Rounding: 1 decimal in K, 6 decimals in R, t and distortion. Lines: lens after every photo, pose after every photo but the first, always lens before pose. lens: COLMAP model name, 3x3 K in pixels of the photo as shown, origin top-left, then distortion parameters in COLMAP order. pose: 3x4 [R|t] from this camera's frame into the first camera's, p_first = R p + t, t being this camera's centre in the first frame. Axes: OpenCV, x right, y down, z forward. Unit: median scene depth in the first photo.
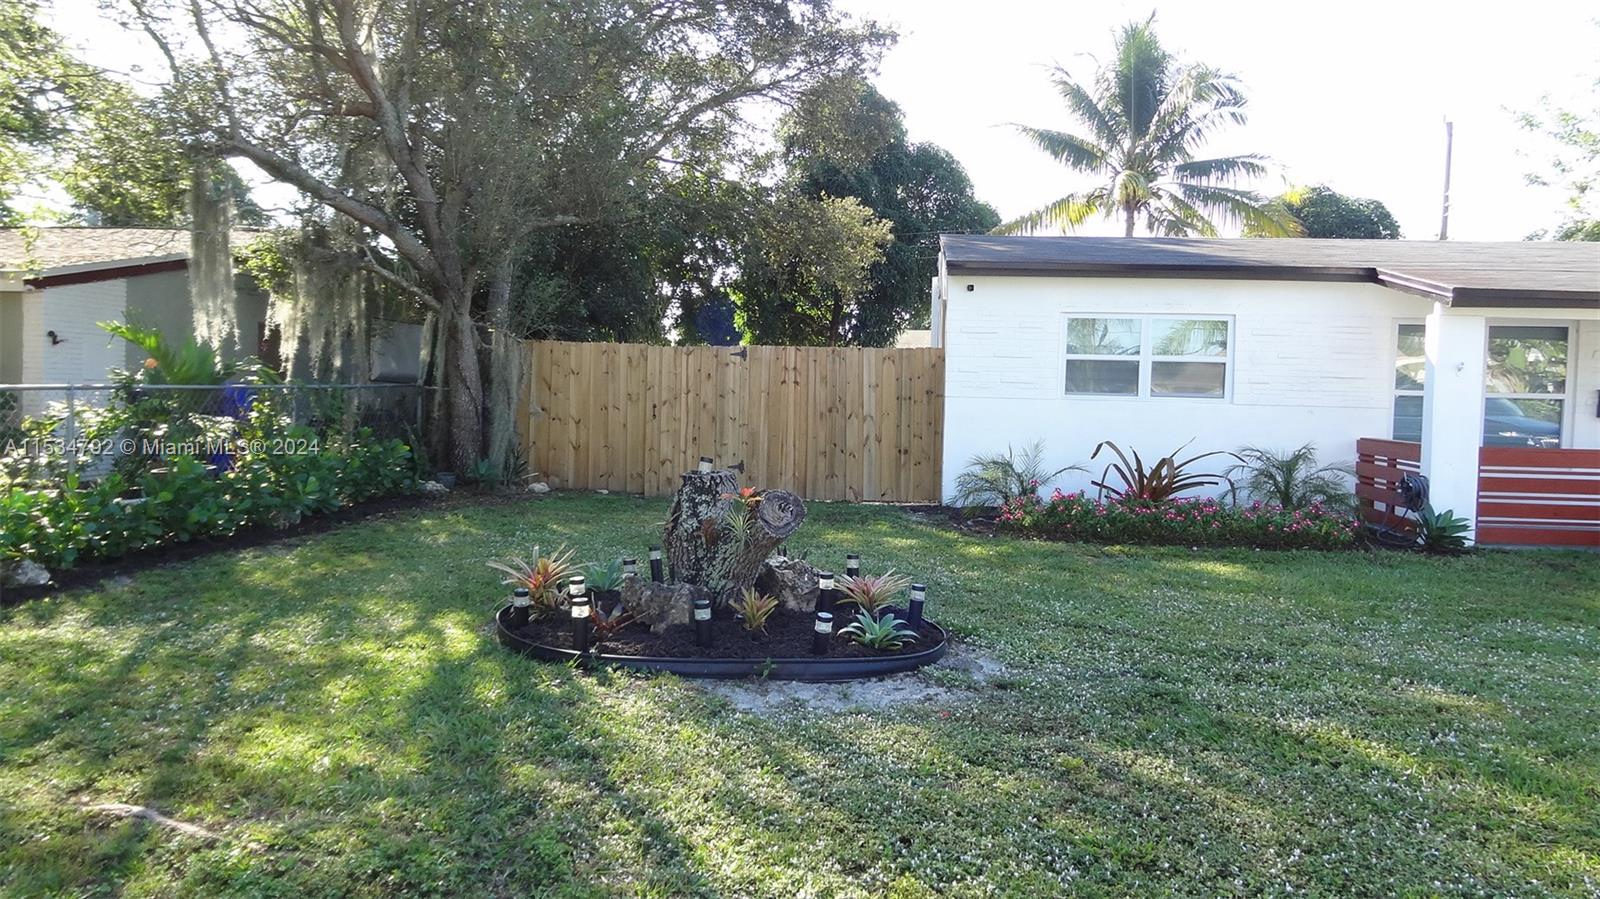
lens RADIAL K [[1117.5, 0, 794.2], [0, 1117.5, 445.3], [0, 0, 1]] dist [0.007521, 0.006823]
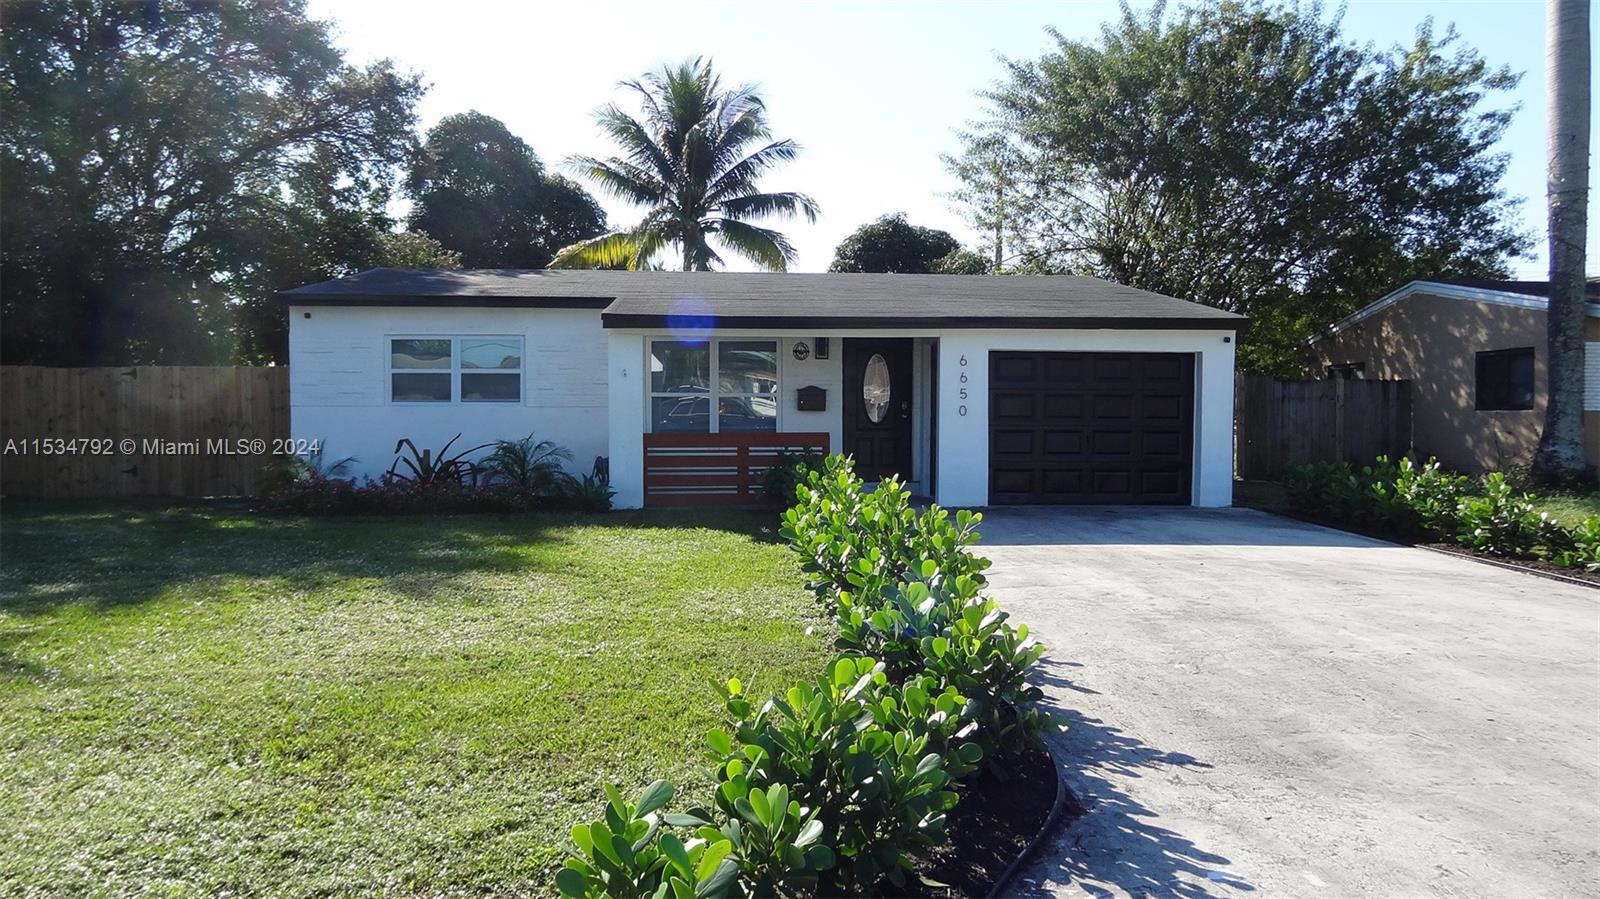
lens RADIAL K [[1117.5, 0, 794.2], [0, 1117.5, 445.3], [0, 0, 1]] dist [0.007521, 0.006823]
pose [[0.989255, -0.028901, 0.143312, 0.466548], [0.030936, 0.999449, -0.011991, 0.027940], [-0.142886, 0.016296, 0.989605, -0.251388]]
